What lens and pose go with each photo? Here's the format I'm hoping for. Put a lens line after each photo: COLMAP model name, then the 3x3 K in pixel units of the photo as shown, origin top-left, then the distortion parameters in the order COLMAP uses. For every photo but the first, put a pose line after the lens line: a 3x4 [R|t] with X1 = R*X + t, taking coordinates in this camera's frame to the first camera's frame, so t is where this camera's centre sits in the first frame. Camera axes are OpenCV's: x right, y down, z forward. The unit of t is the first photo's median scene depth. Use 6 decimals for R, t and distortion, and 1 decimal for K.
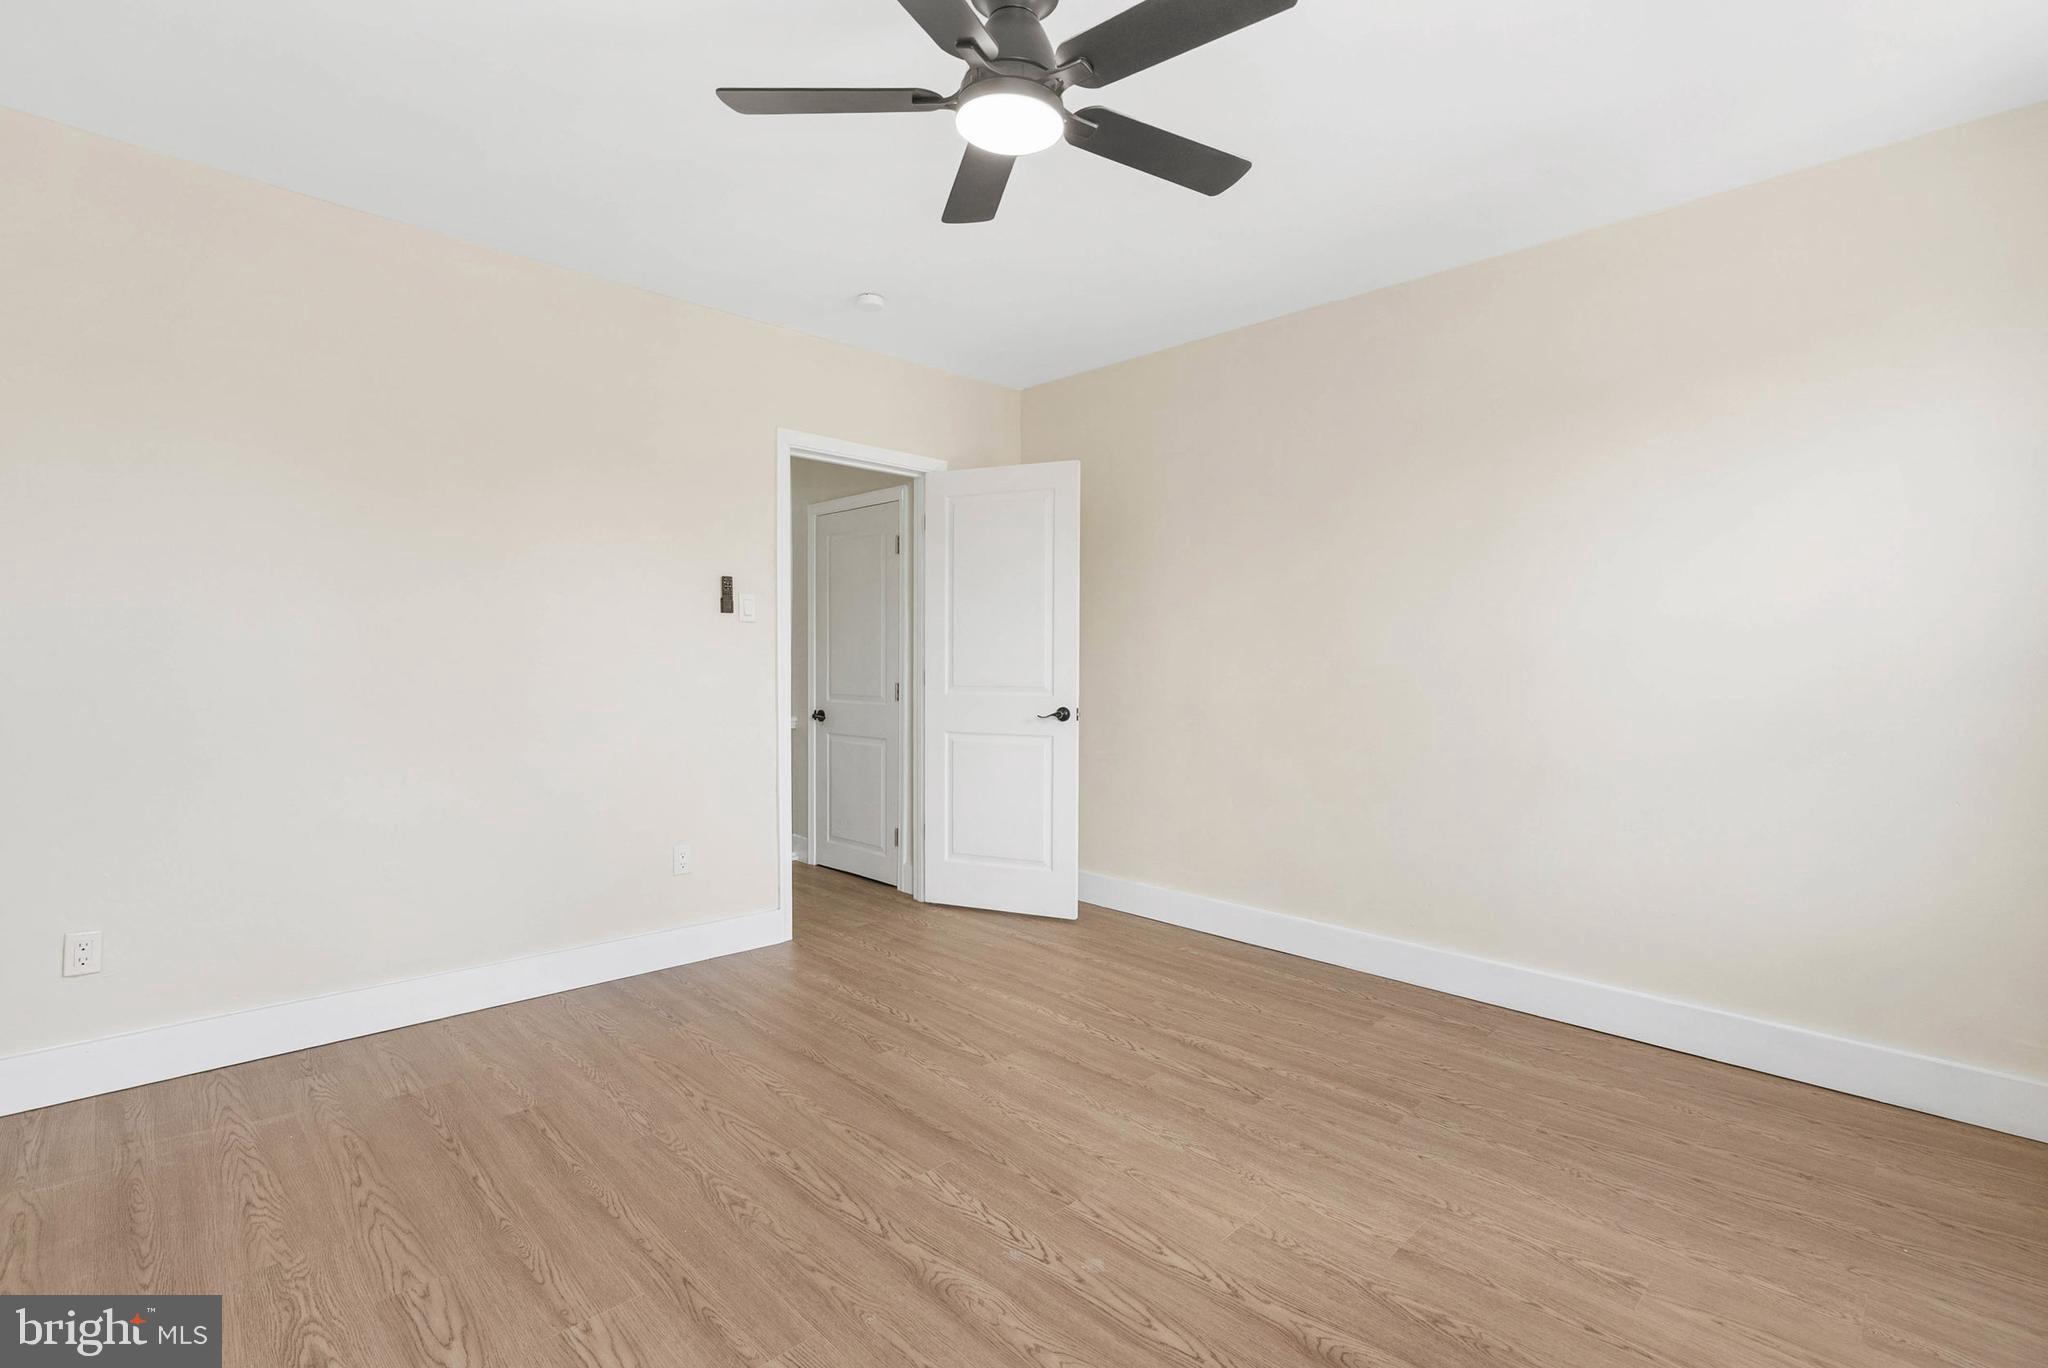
lens RADIAL K [[936.0, 0, 1023.8], [0, 936.0, 676.4], [0, 0, 1]] dist [-0.013194, 0.000989]
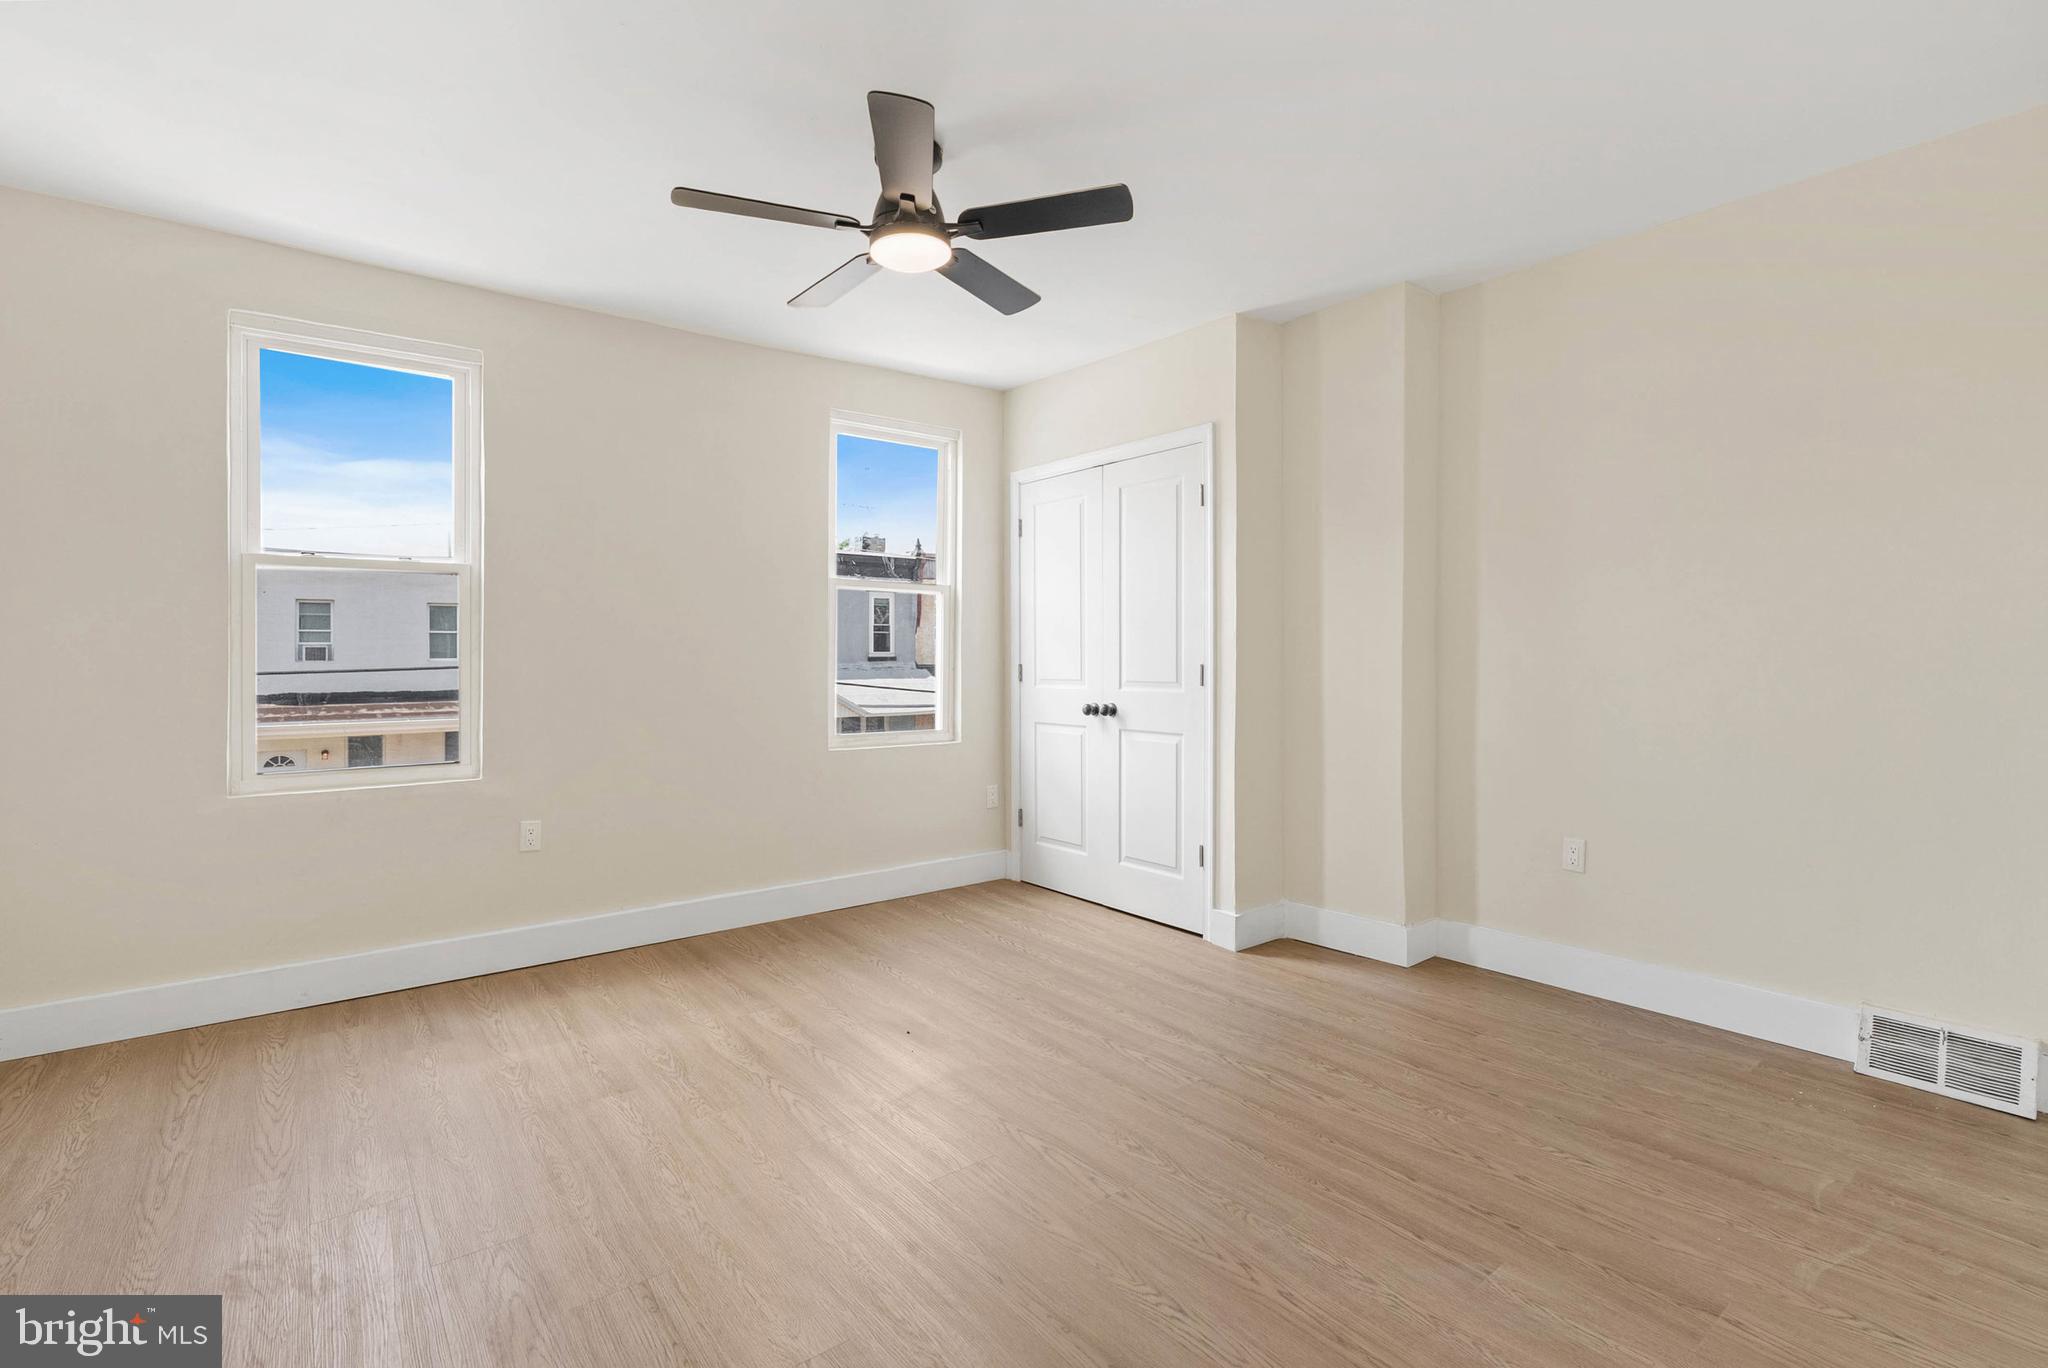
lens RADIAL K [[936.0, 0, 1023.6], [0, 936.0, 669.9], [0, 0, 1]] dist [-0.013194, 0.000989]
pose [[-0.992726, -0.006141, 0.120239, -0.299924], [-0.001519, 0.999258, 0.038493, -0.041310], [-0.120386, 0.038031, -0.991998, 2.046199]]
